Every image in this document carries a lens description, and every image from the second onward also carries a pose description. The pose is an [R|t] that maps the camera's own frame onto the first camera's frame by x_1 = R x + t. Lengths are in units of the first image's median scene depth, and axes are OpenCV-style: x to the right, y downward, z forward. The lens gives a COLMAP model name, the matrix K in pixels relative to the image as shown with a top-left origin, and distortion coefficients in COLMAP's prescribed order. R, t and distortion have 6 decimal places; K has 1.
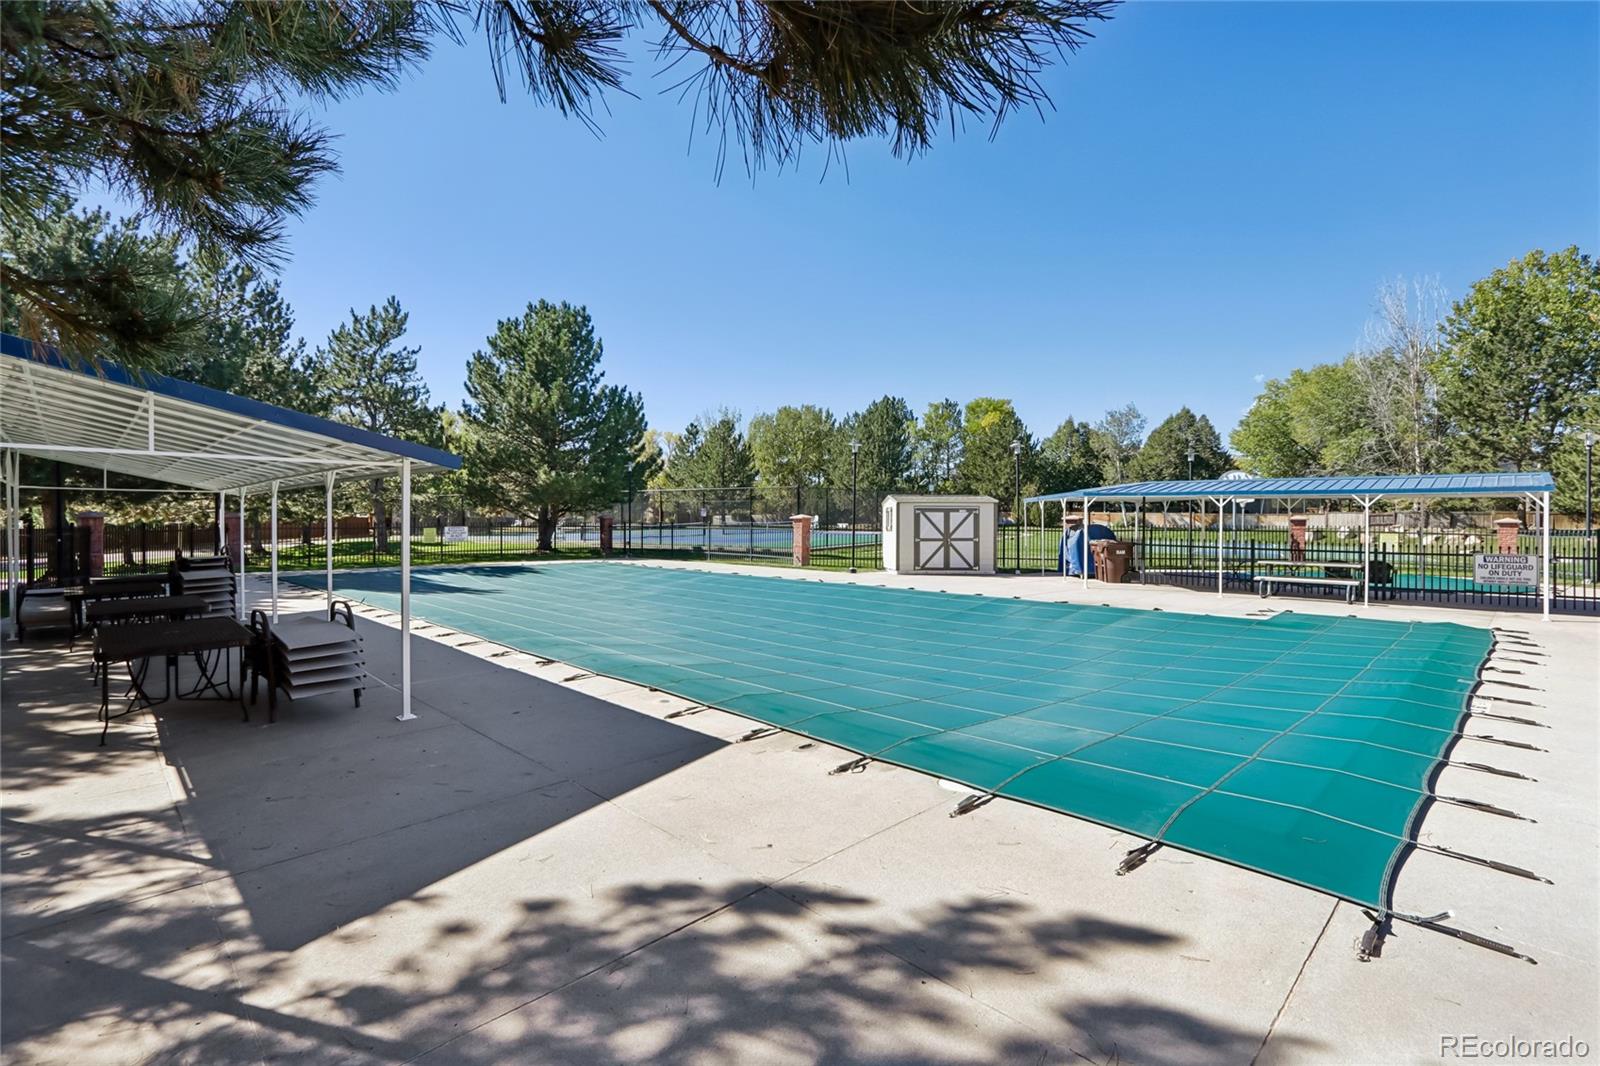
lens RADIAL K [[724.0, 0, 799.3], [0, 724.0, 527.8], [0, 0, 1]] dist [-0.000170, -0.000081]
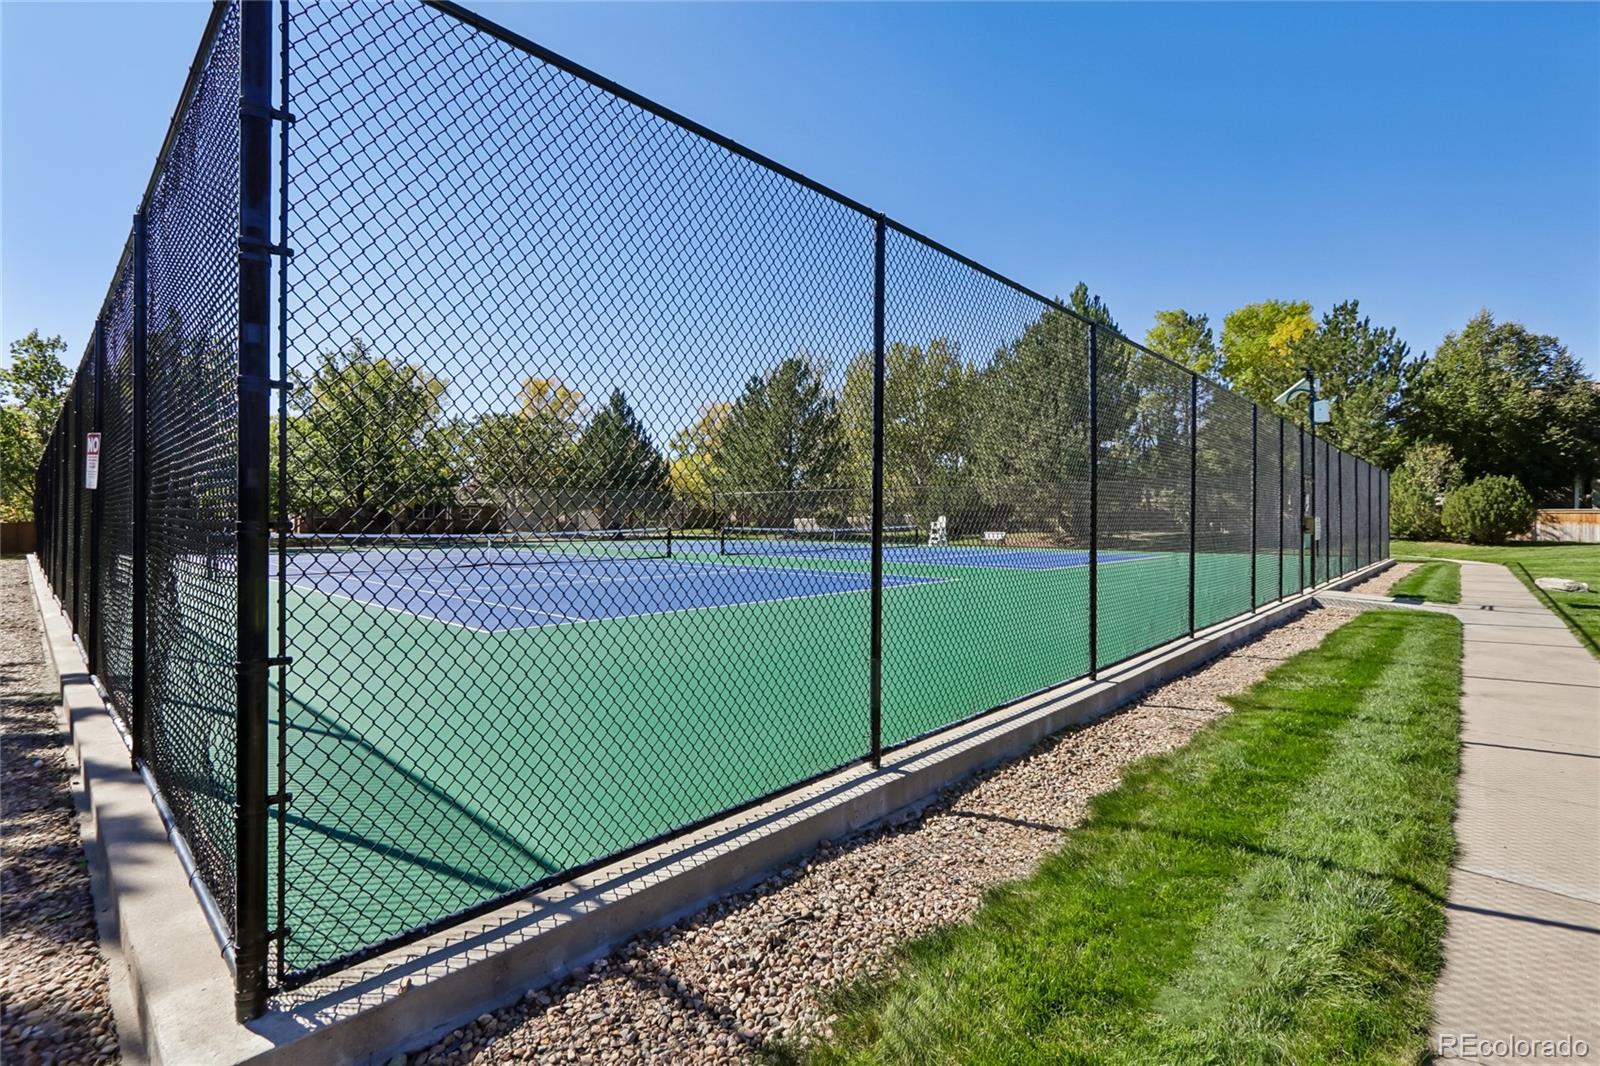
lens RADIAL K [[724.0, 0, 799.3], [0, 724.0, 527.8], [0, 0, 1]] dist [-0.000170, -0.000081]
pose [[0.980344, 0.003533, -0.197262, 0.022502], [-0.005184, 0.999956, -0.007856, -0.003544], [0.197226, 0.008725, 0.980319, 0.412882]]
